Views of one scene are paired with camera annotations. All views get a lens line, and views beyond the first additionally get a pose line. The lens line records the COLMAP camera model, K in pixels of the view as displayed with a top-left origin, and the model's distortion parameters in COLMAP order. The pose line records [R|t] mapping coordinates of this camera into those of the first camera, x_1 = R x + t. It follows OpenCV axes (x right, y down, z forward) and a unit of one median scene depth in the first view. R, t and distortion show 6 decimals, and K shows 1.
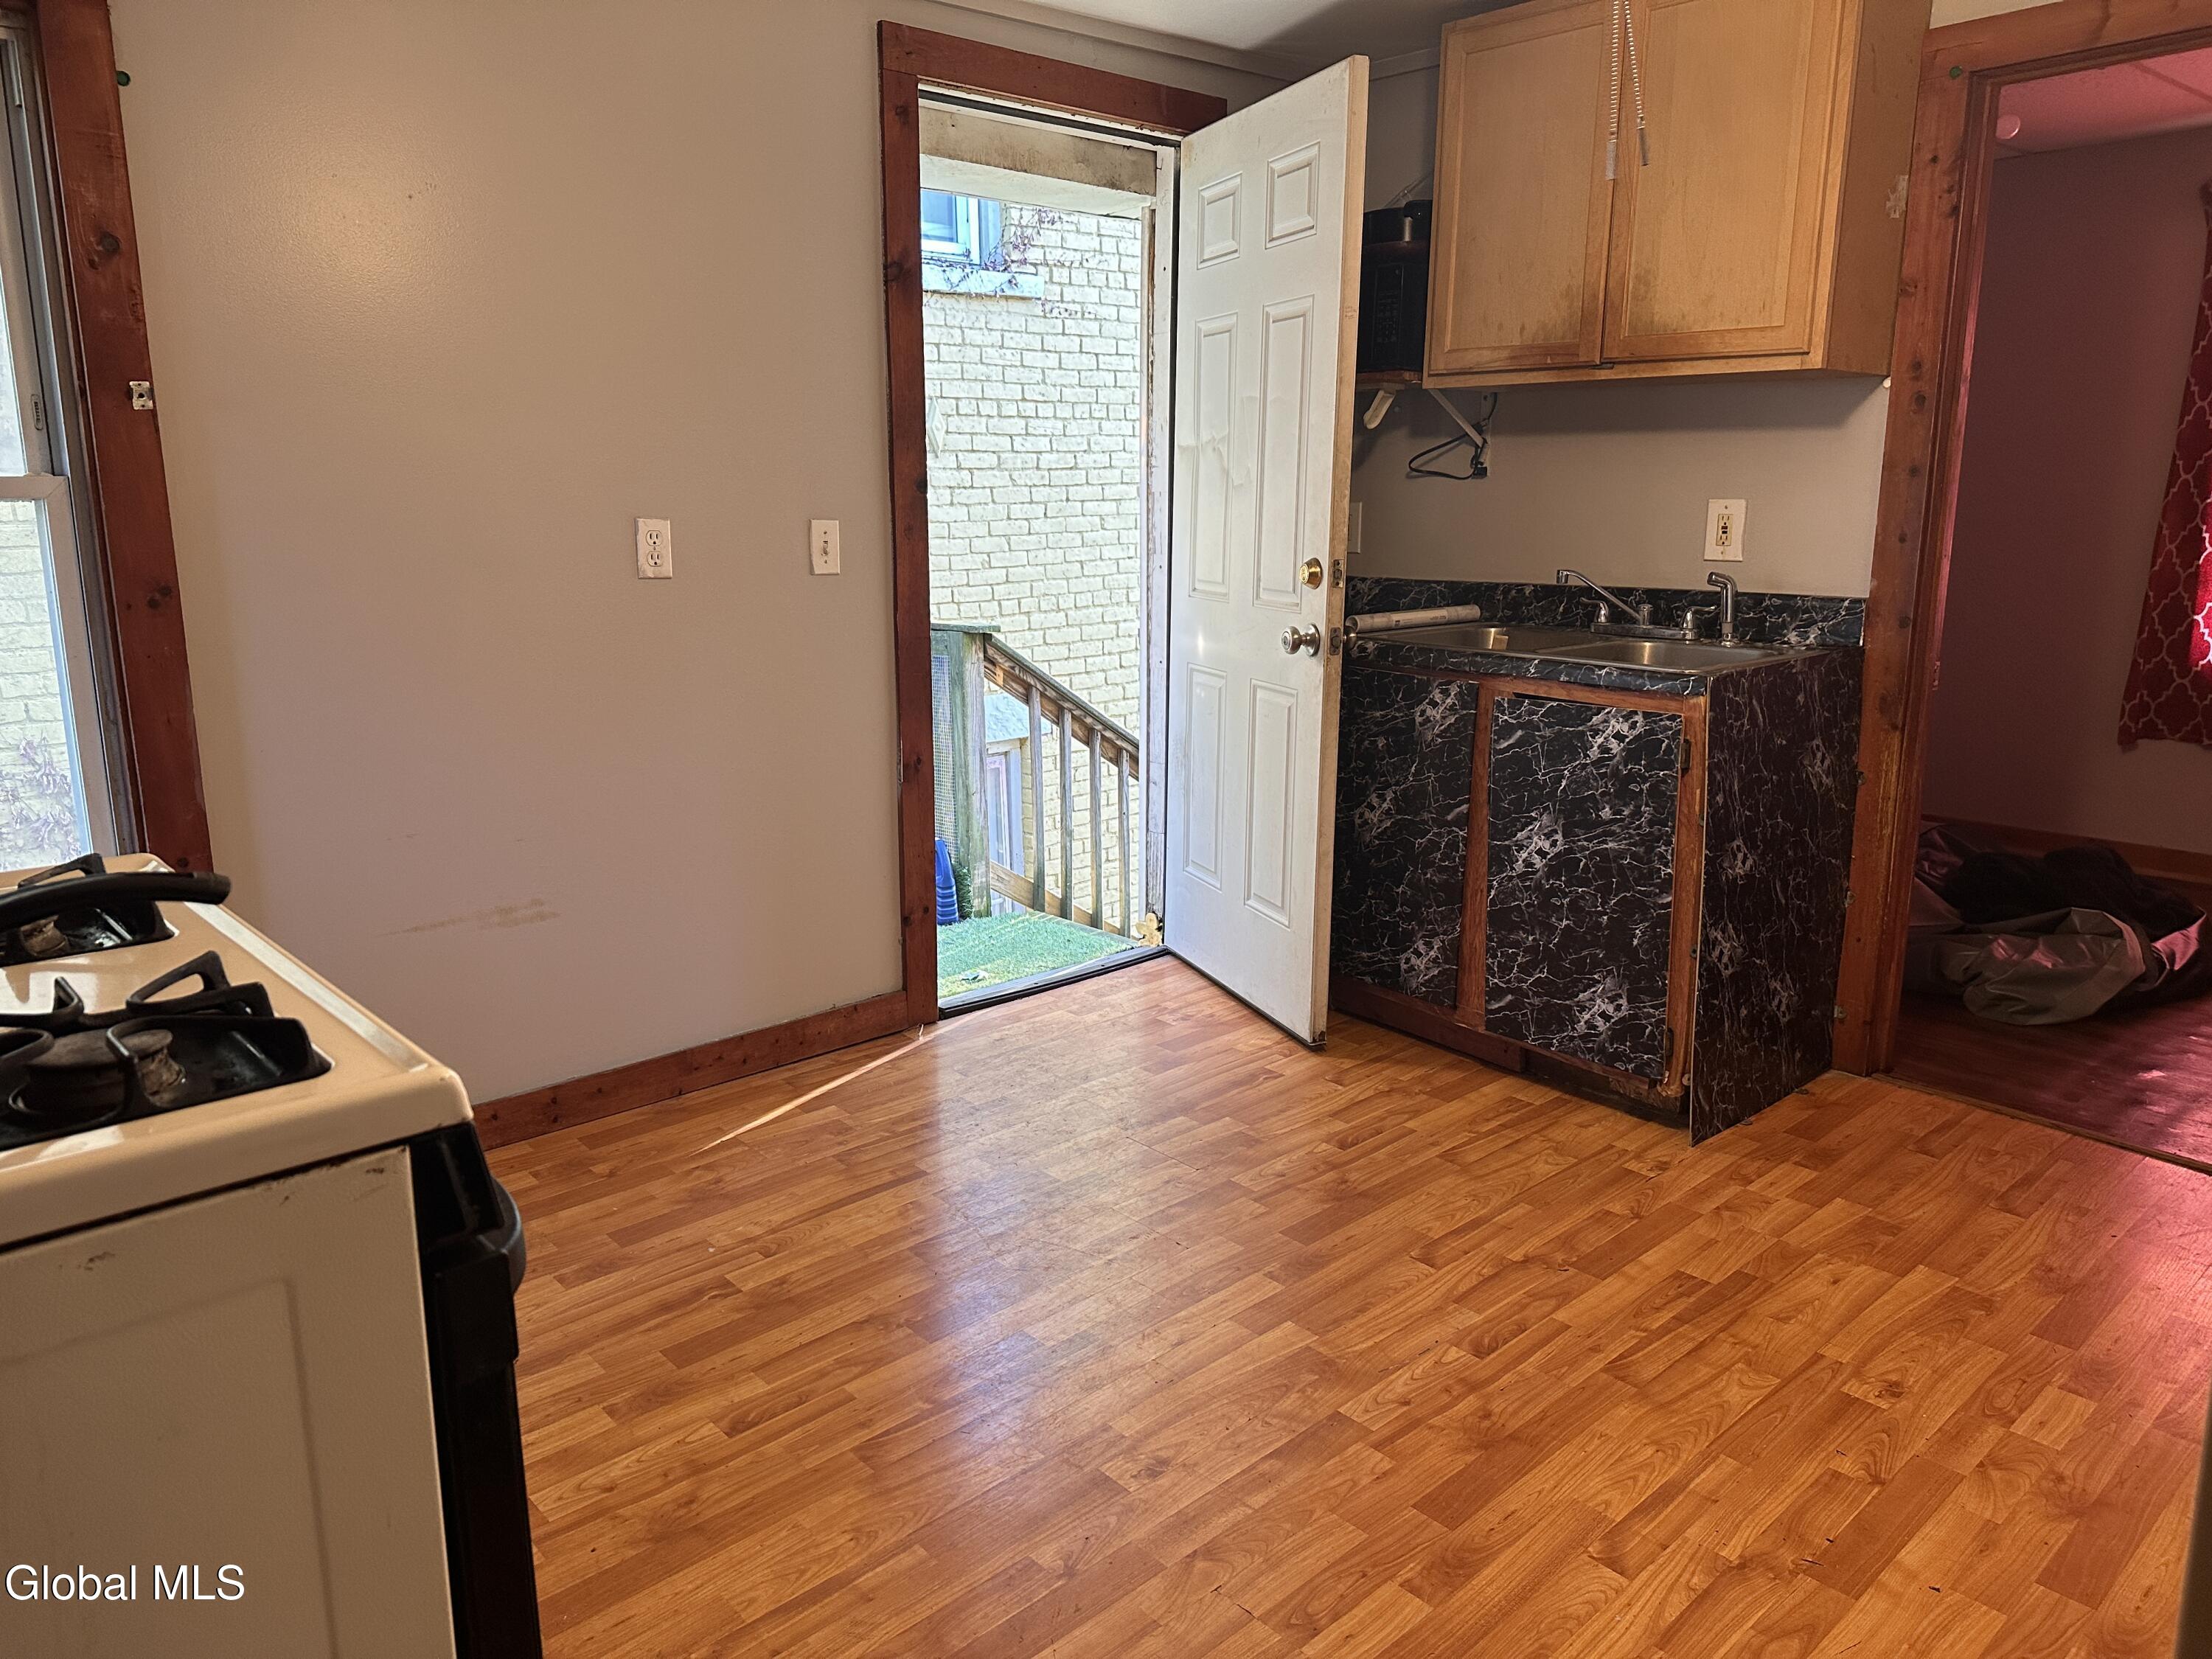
lens RADIAL K [[1574.3, 0, 1106.0], [0, 1574.3, 829.5], [0, 0, 1]] dist [0.002406, -0.001149]
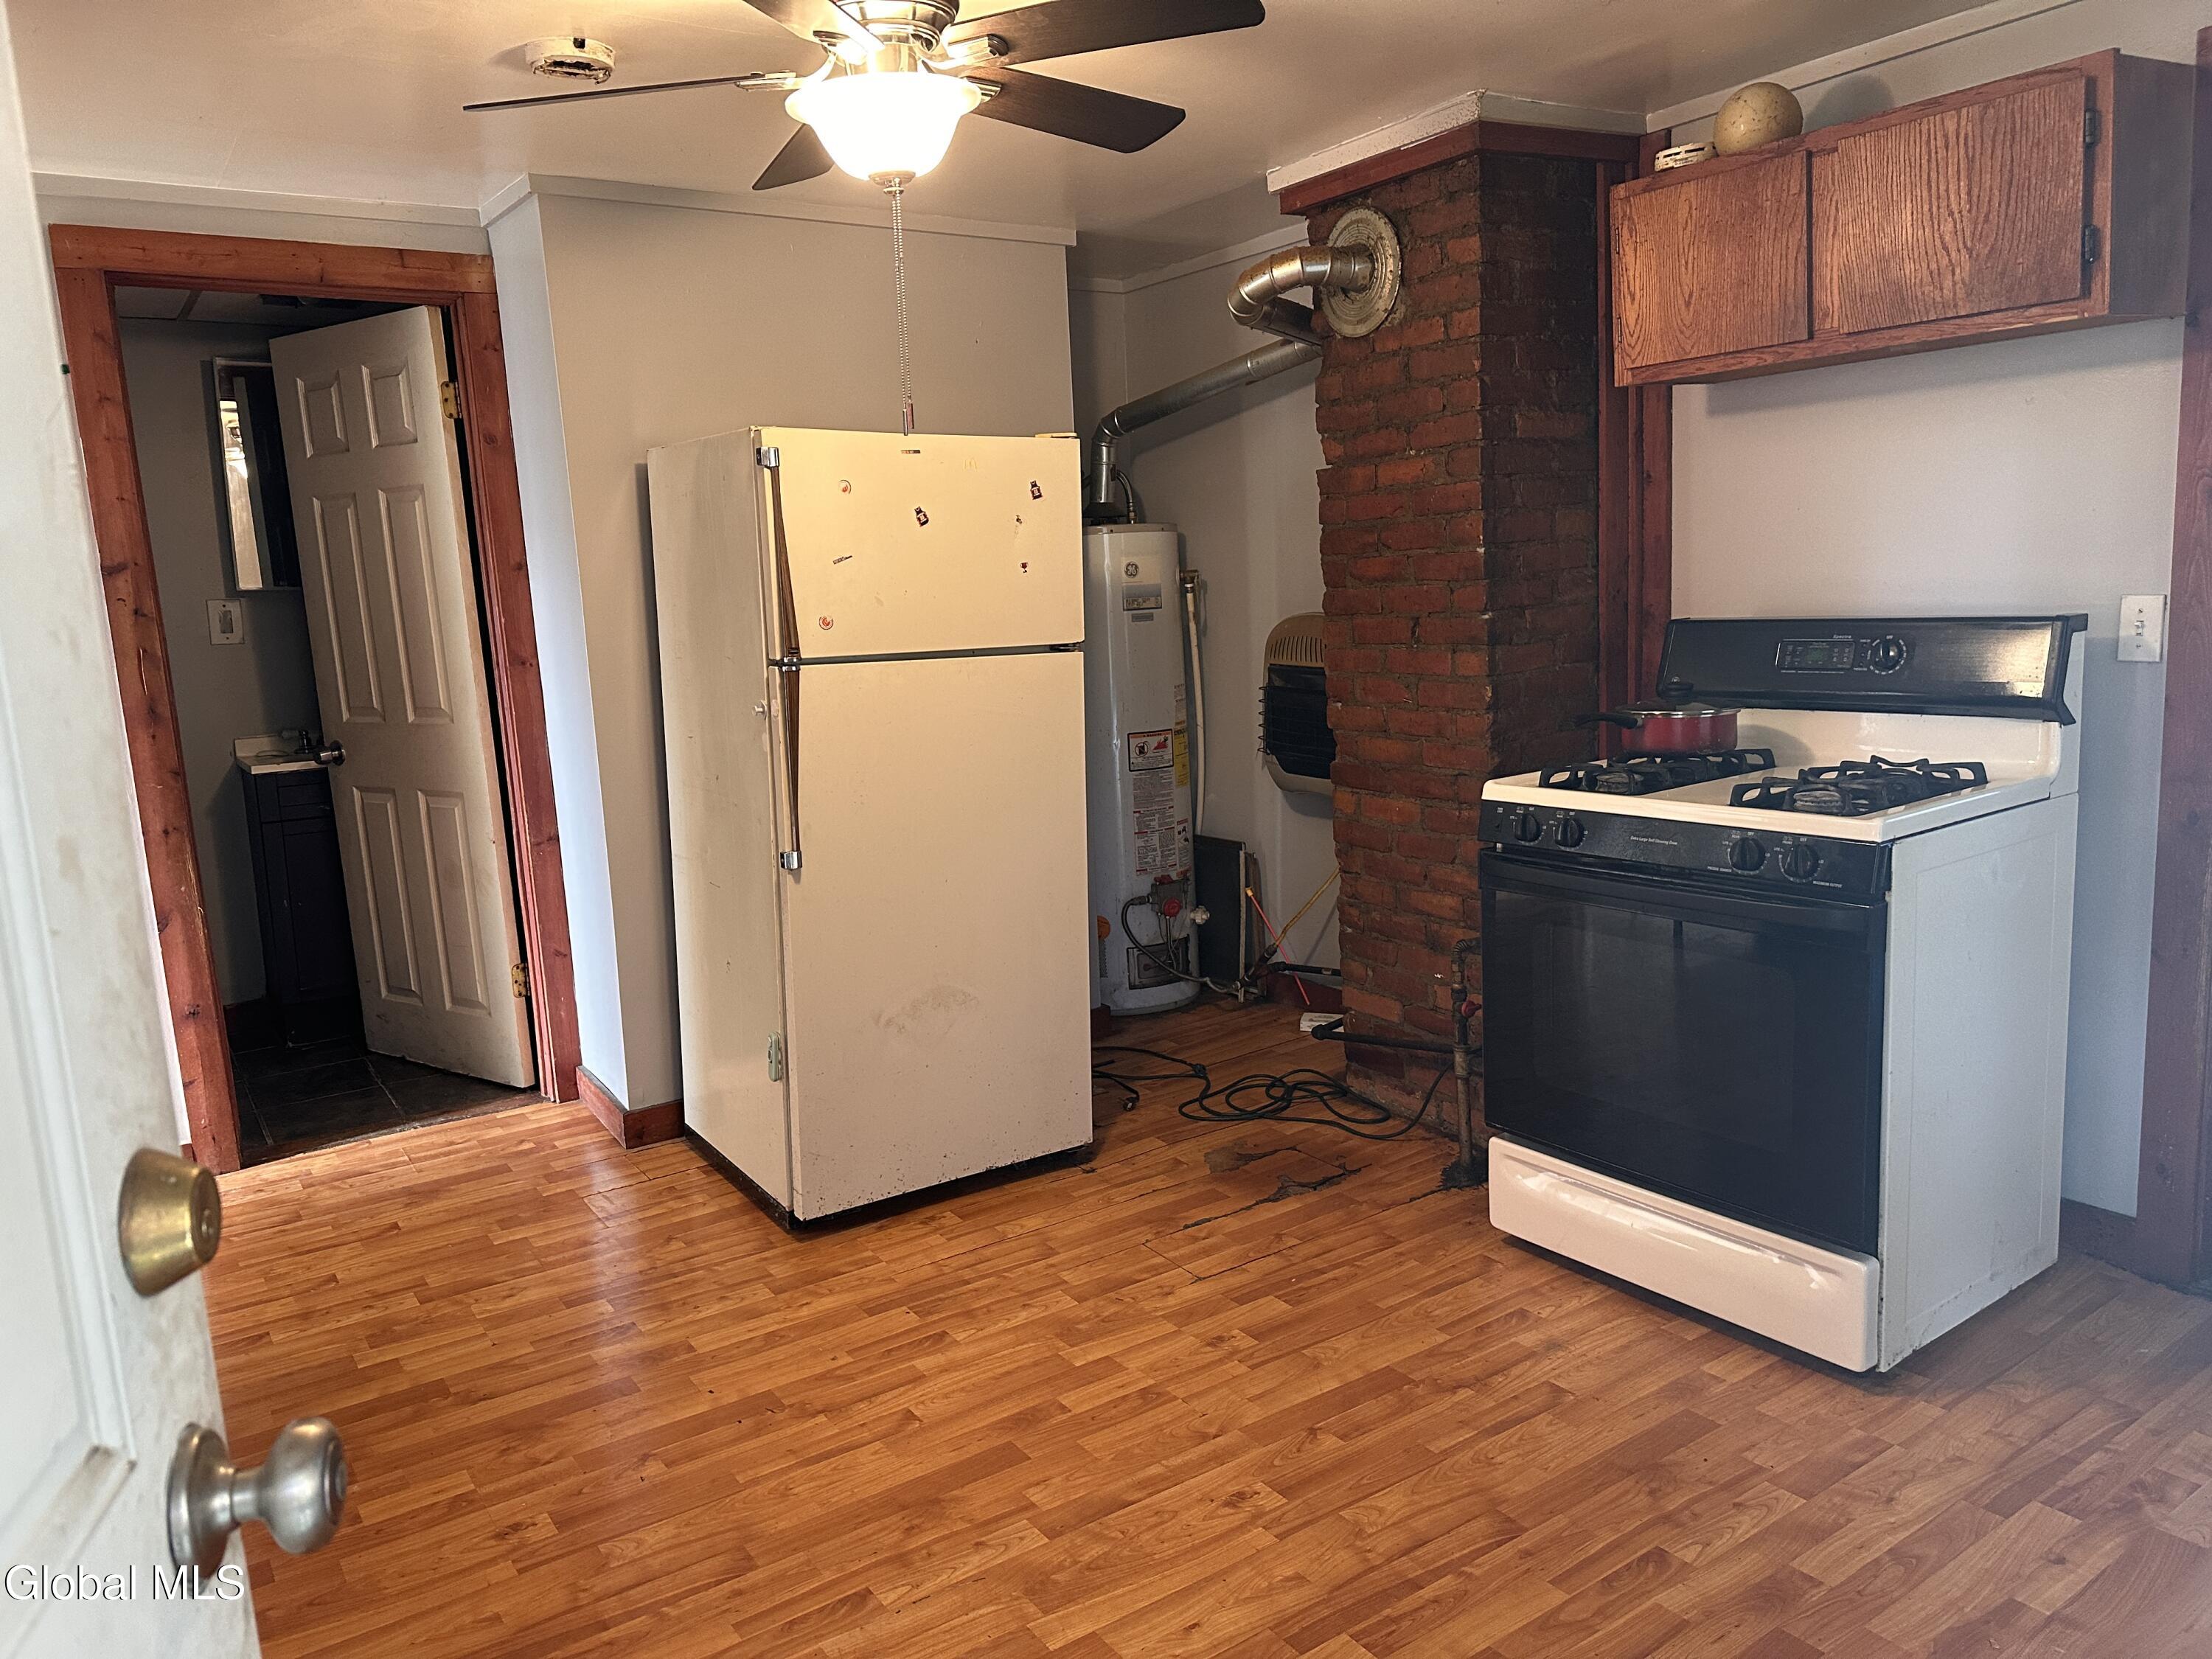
lens RADIAL K [[1574.3, 0, 1106.0], [0, 1574.3, 829.5], [0, 0, 1]] dist [0.002406, -0.001149]
pose [[-0.990213, 0.028631, 0.136594, -0.042758], [0.077233, 0.927621, 0.365450, -0.450633], [-0.116244, 0.372423, -0.920754, 1.880625]]
